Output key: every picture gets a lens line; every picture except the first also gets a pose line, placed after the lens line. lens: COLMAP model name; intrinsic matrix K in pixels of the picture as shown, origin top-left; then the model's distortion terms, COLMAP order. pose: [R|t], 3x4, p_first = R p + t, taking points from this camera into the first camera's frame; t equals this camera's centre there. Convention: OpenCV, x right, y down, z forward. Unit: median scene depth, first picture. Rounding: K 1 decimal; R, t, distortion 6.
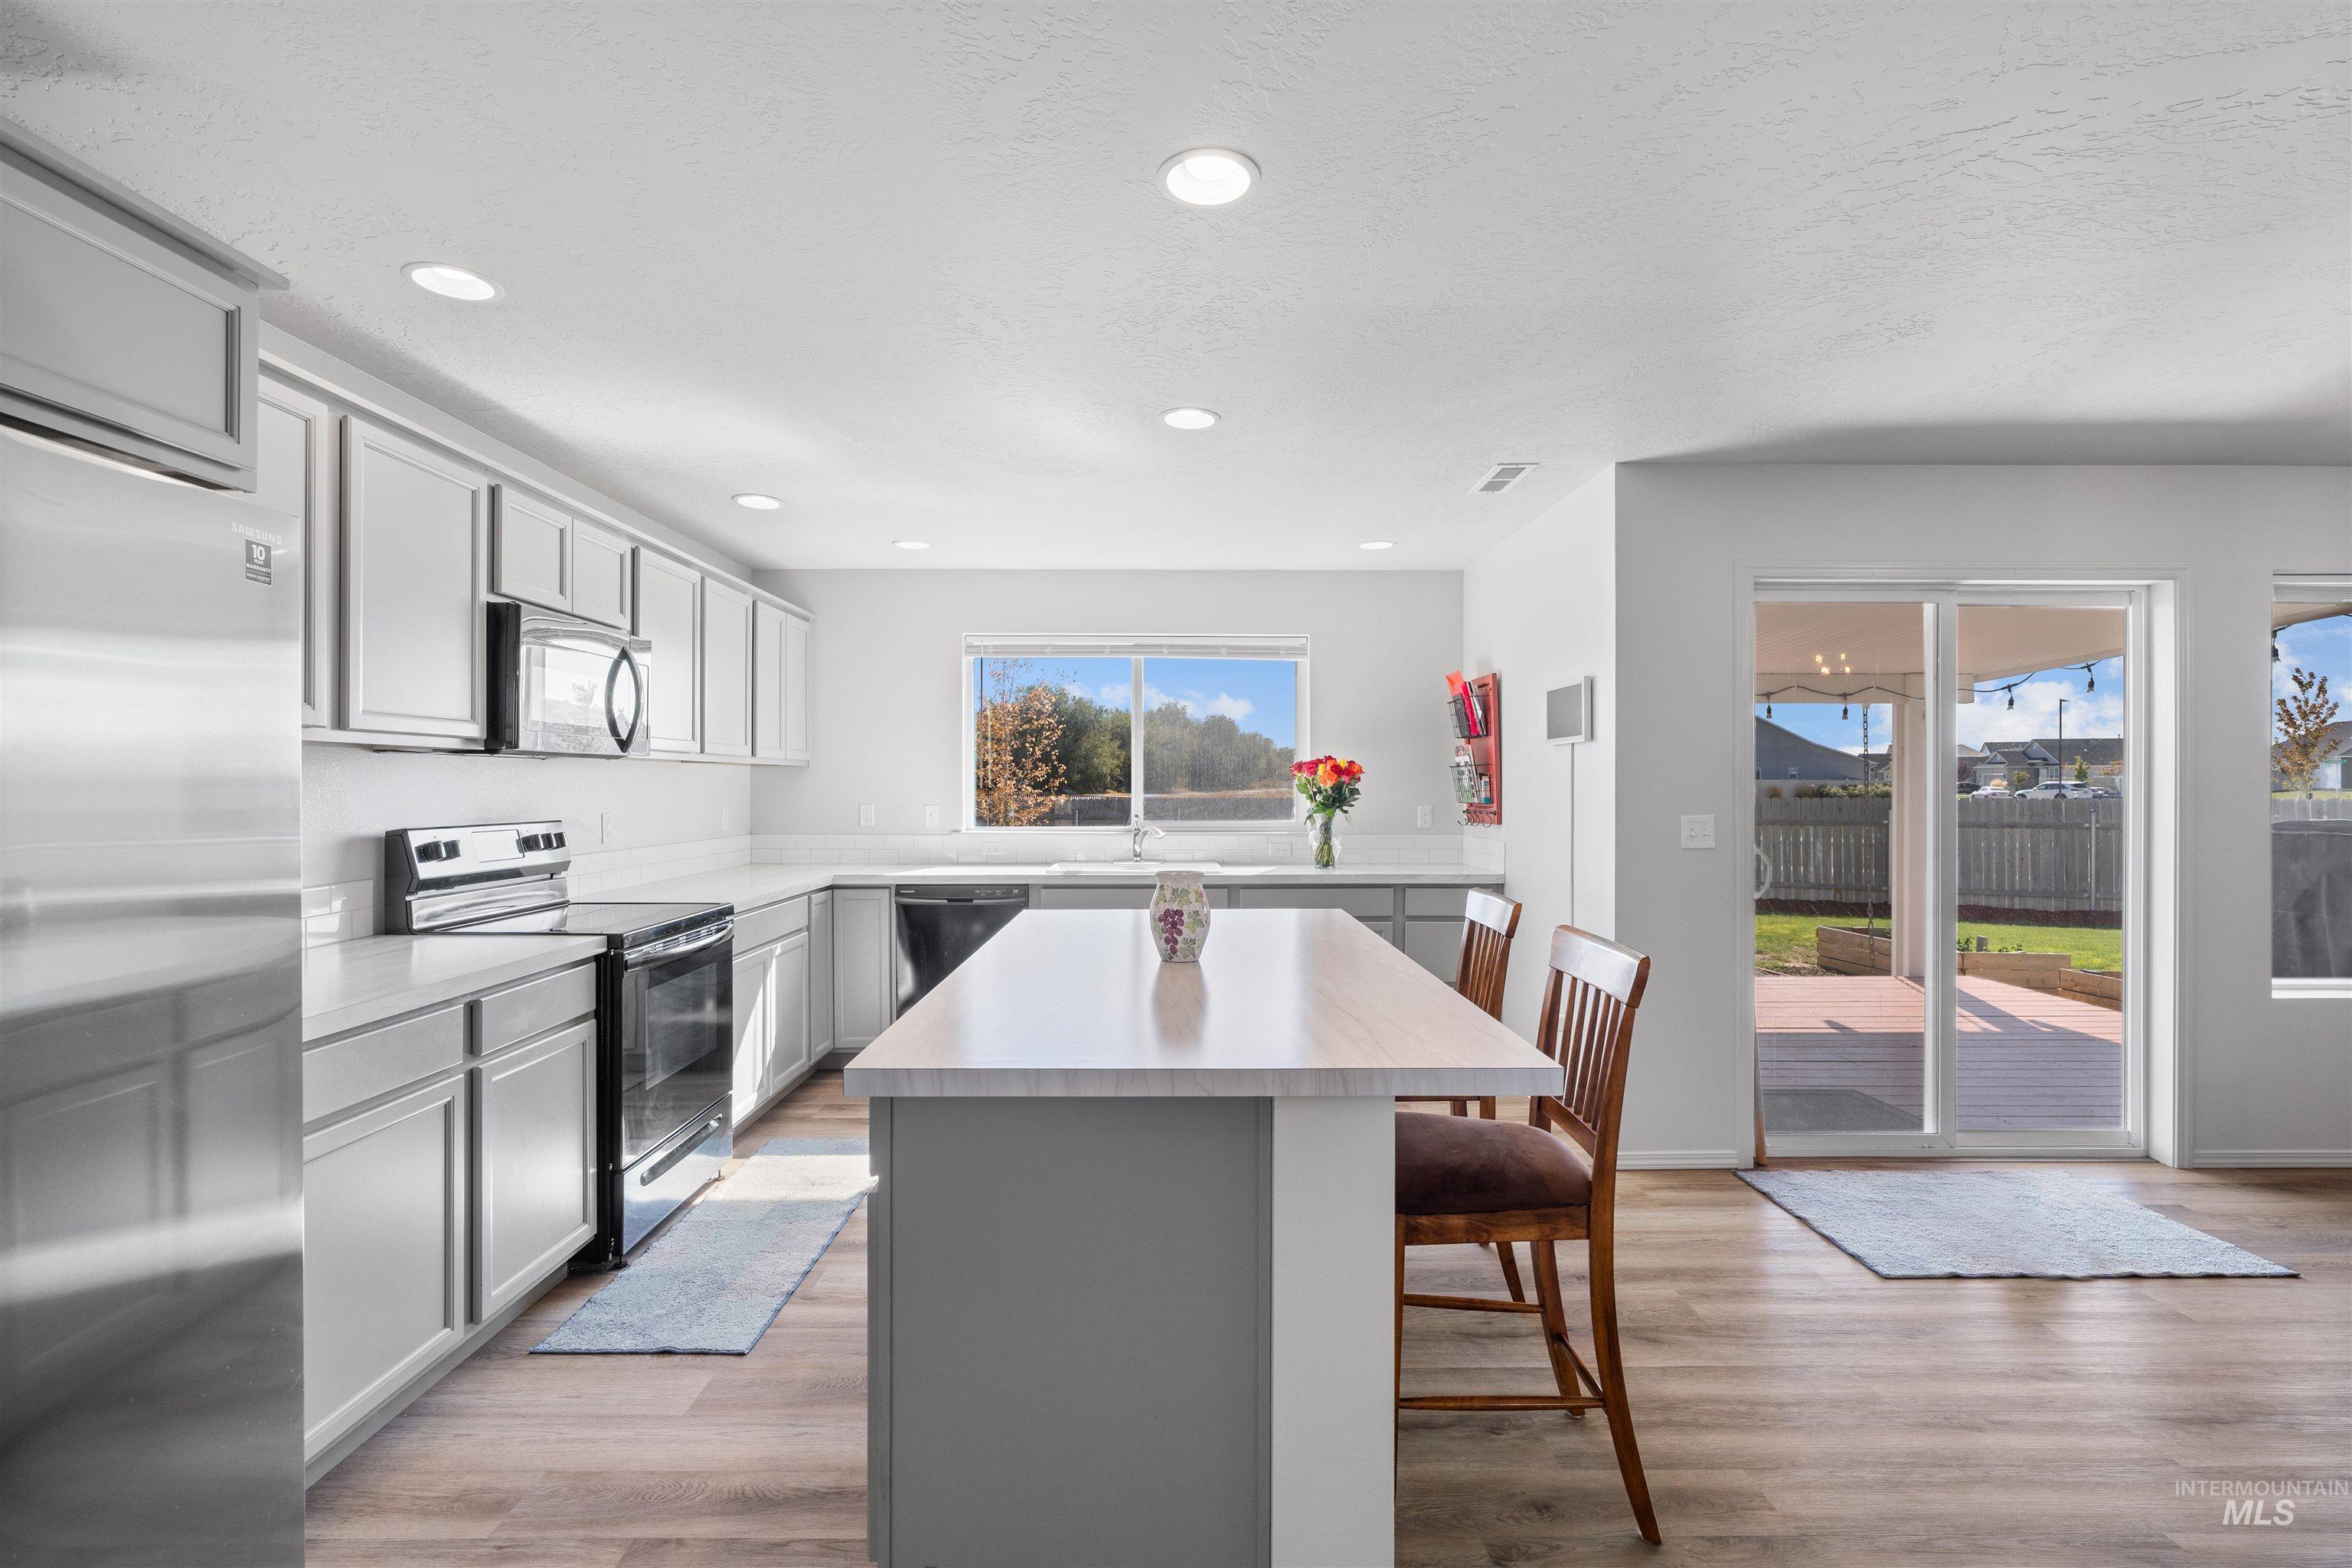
lens RADIAL K [[1049.8, 0, 1176.0], [0, 1049.8, 784.0], [0, 0, 1]] dist [-0.003453, 0.000561]
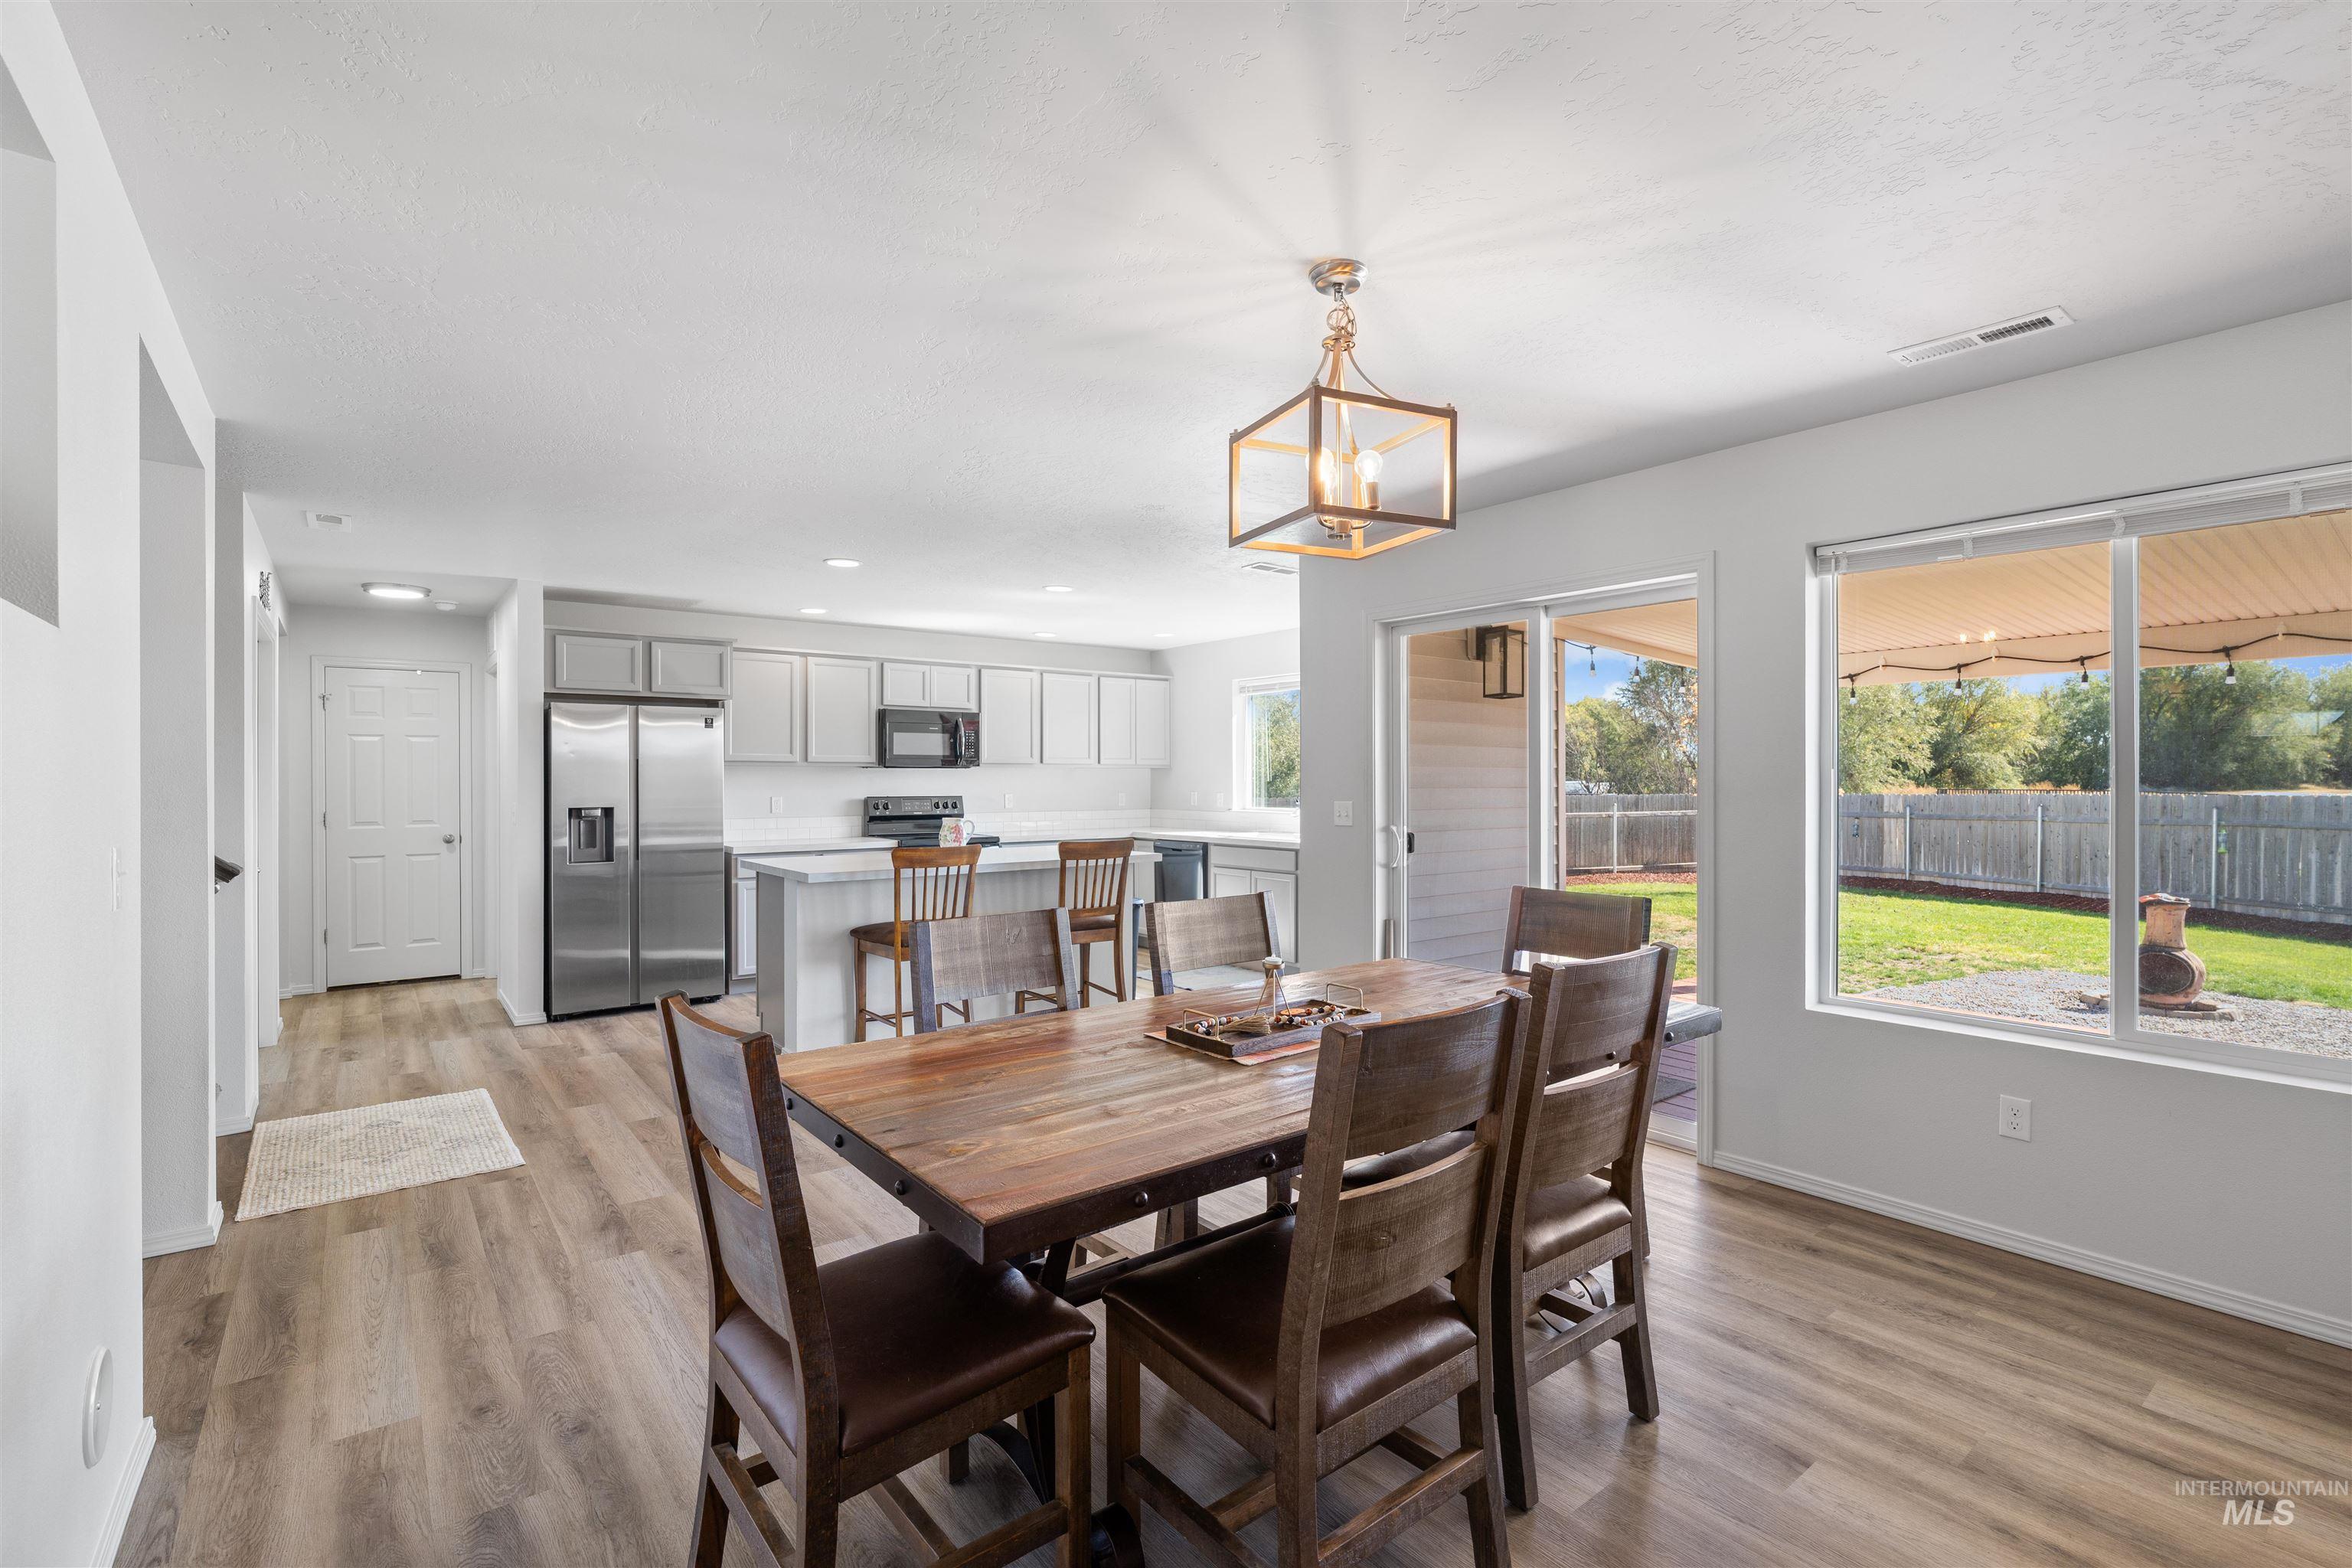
lens RADIAL K [[1049.8, 0, 1176.0], [0, 1049.8, 784.0], [0, 0, 1]] dist [-0.003453, 0.000561]
pose [[0.609928, 0.007626, -0.792420, 1.198900], [-0.000915, 0.999960, 0.008920, -0.006913], [0.792456, -0.004715, 0.609911, -0.004649]]
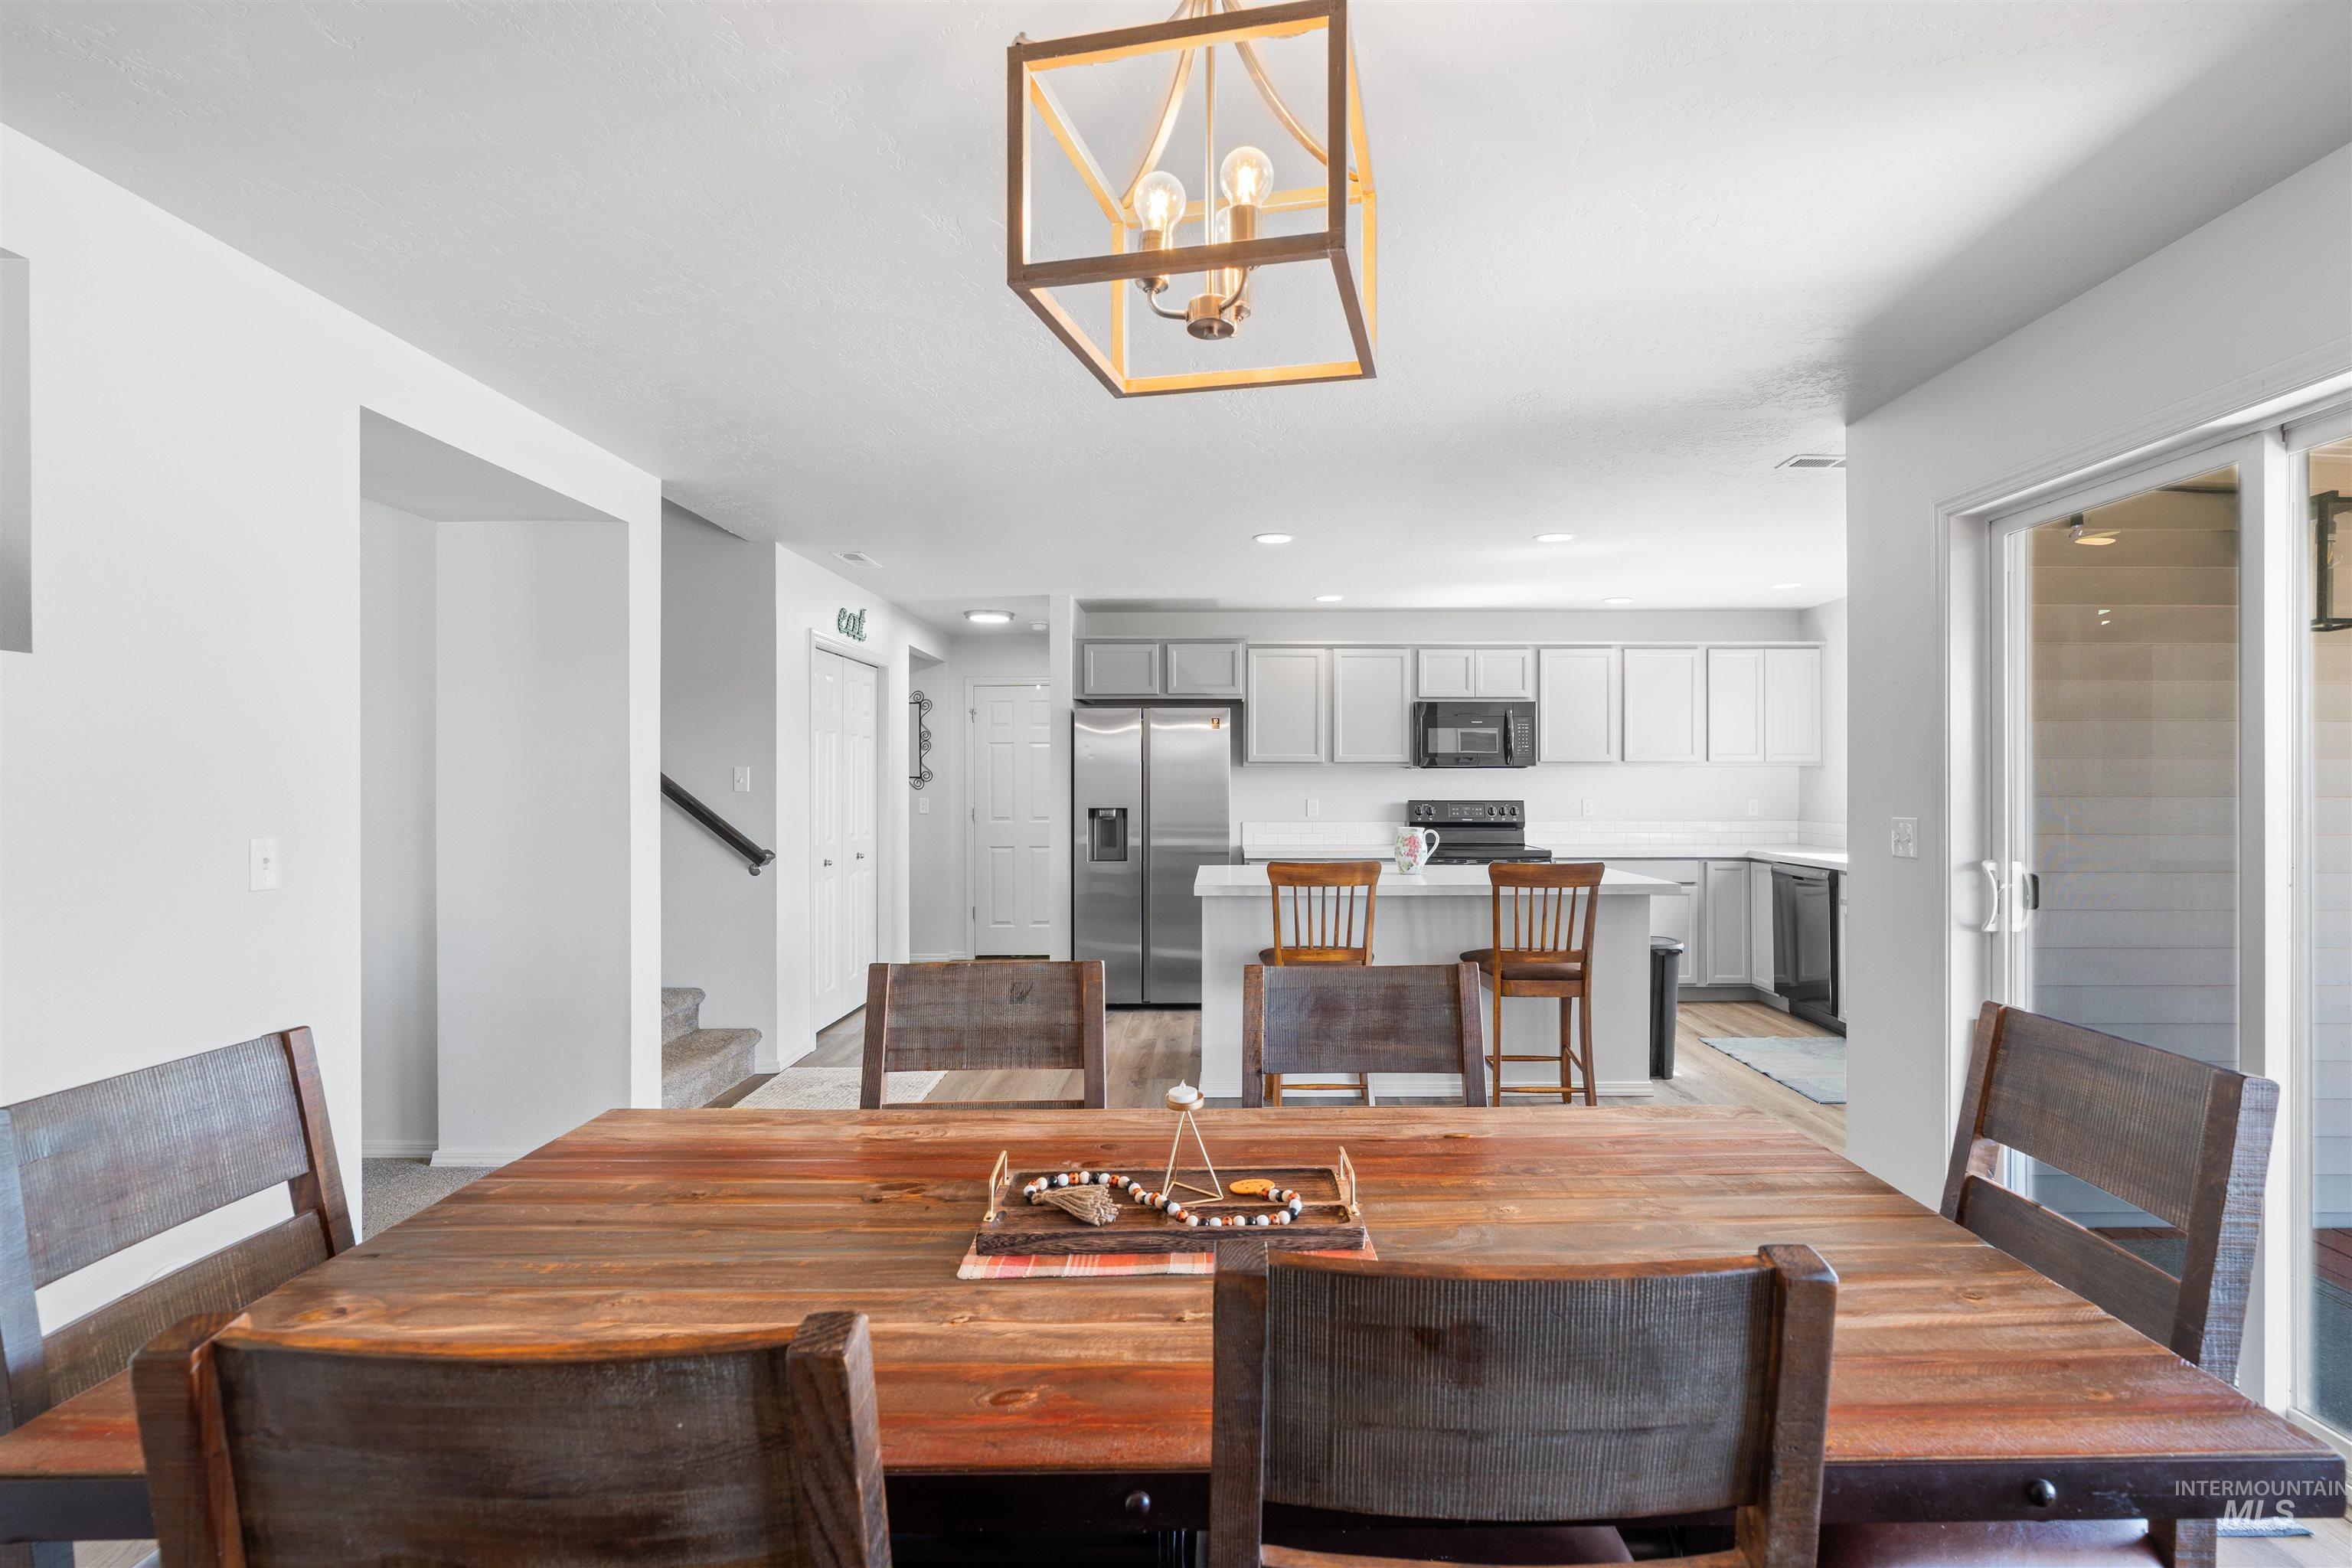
lens RADIAL K [[1097.7, 0, 1176.0], [0, 1097.7, 784.0], [0, 0, 1]] dist [-0.007584, 0.000163]
pose [[0.010092, 0.006857, -0.999926, 1.140172], [-0.000065, 0.999976, 0.006856, -0.005591], [0.999949, -0.000004, 0.010092, 0.292214]]
